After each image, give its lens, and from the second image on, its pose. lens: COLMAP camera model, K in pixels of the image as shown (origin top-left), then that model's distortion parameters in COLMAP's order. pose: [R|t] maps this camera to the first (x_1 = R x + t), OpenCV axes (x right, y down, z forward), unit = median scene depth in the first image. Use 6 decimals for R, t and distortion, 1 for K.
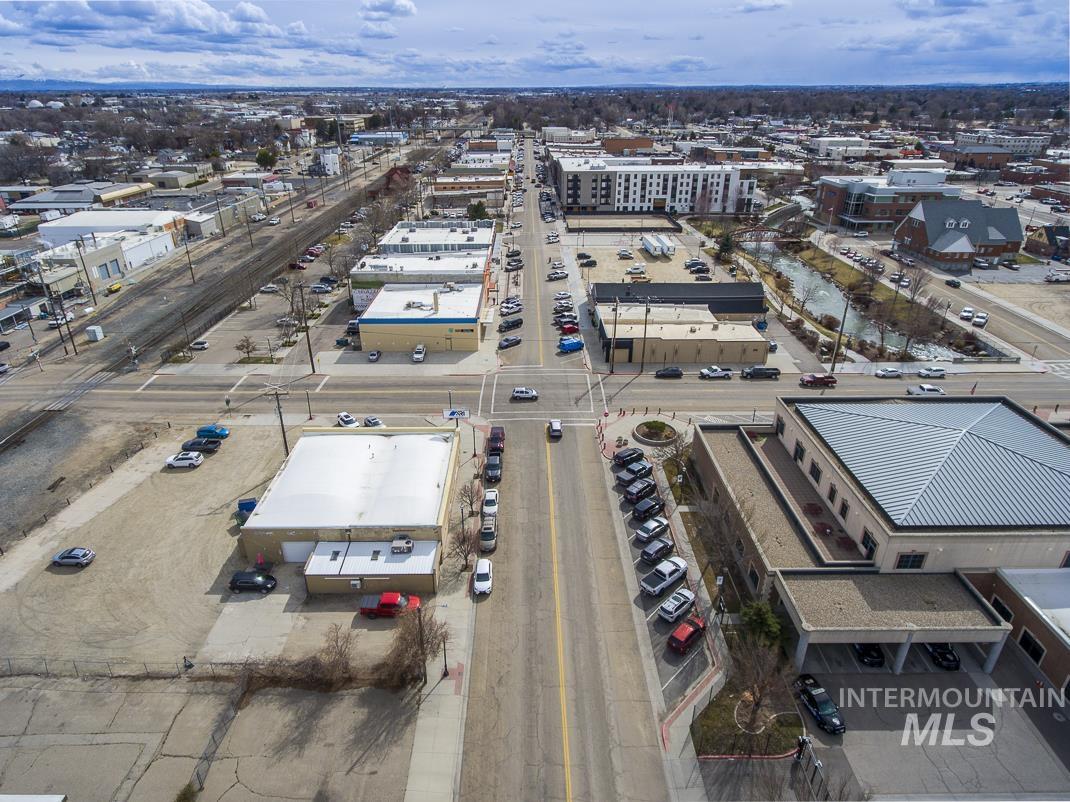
lens RADIAL K [[623.0, 0, 530.0], [0, 623.0, 393.6], [0, 0, 1]] dist [-0.002958, -0.000434]
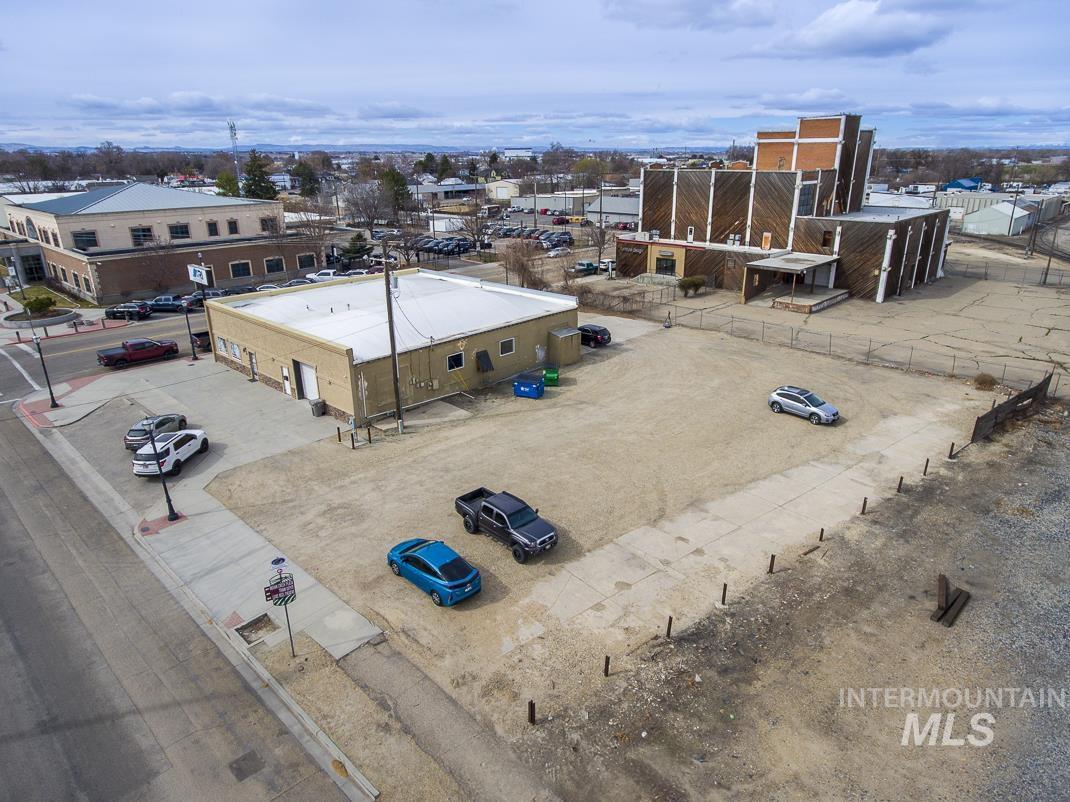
lens RADIAL K [[667.1, 0, 535.0], [0, 667.1, 401.0], [0, 0, 1]] dist [-0.001752, 0.000777]
pose [[-0.717486, -0.235970, 0.655387, -0.977301], [0.315535, 0.728708, 0.607801, -0.203932], [-0.621008, 0.642887, -0.448381, 1.452848]]
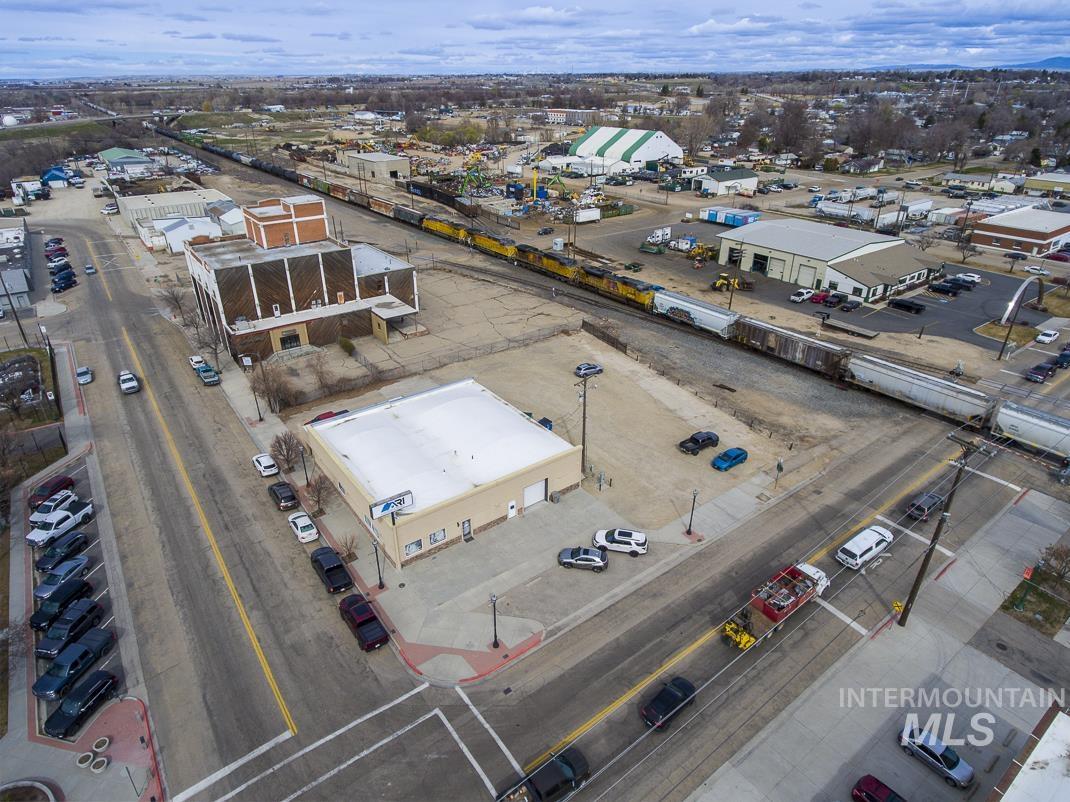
lens RADIAL K [[623.0, 0, 530.0], [0, 623.0, 393.6], [0, 0, 1]] dist [-0.002958, -0.000434]
pose [[-0.809979, 0.272477, -0.519317, 0.076879], [-0.252875, 0.636695, 0.728473, -0.654116], [0.529139, 0.721370, -0.446807, 1.585784]]
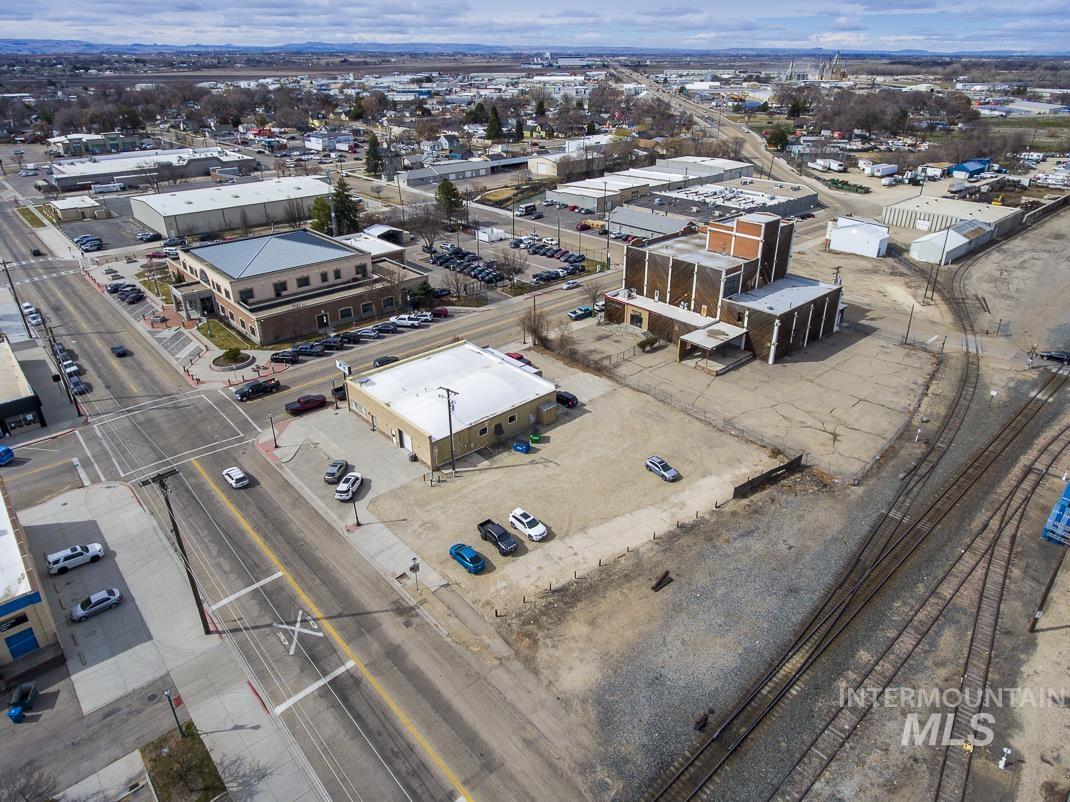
lens RADIAL K [[671.7, 0, 536.5], [0, 671.7, 369.2], [0, 0, 1]] dist [-0.002545, 0.001168]
pose [[-0.664802, -0.314741, 0.677478, -1.369144], [0.333284, 0.686677, 0.646062, -0.729696], [-0.668551, 0.655296, -0.351606, 1.477985]]
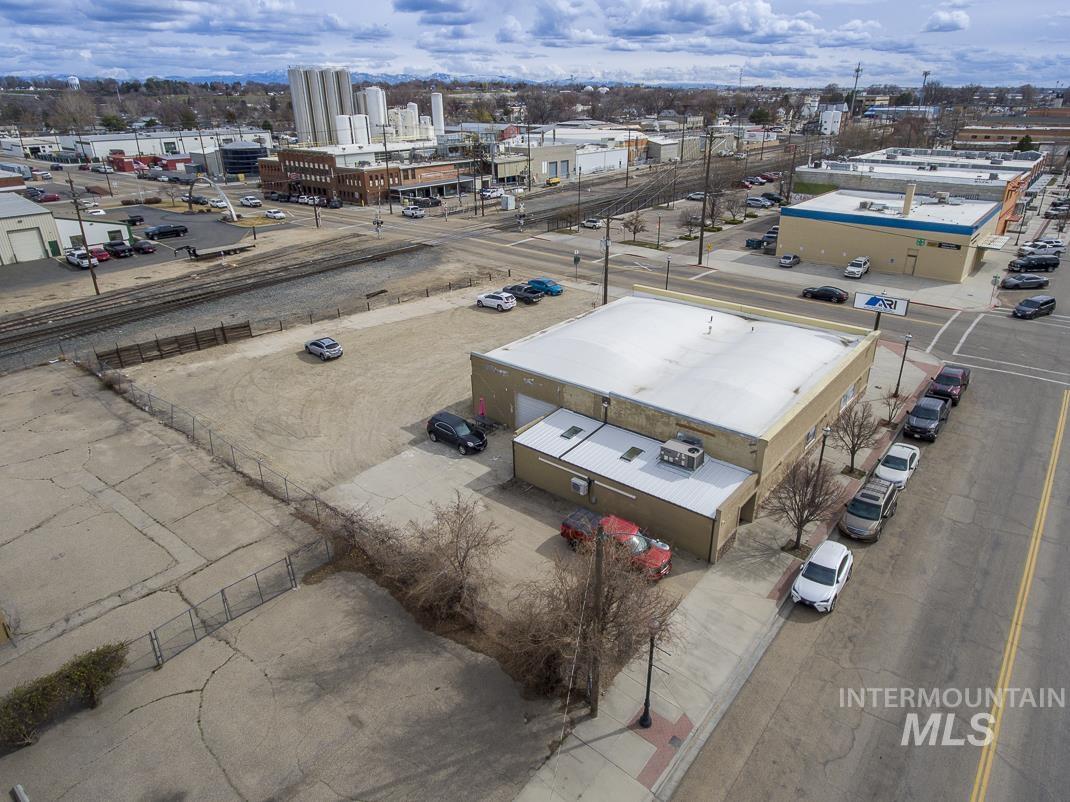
lens RADIAL K [[668.9, 0, 560.7], [0, 668.9, 385.6], [0, 0, 1]] dist [-0.003688, 0.001506]
pose [[0.782360, 0.251416, -0.569827, 0.016915], [-0.272789, 0.960805, 0.049387, 0.184780], [0.559910, 0.116804, 0.820279, 0.468984]]
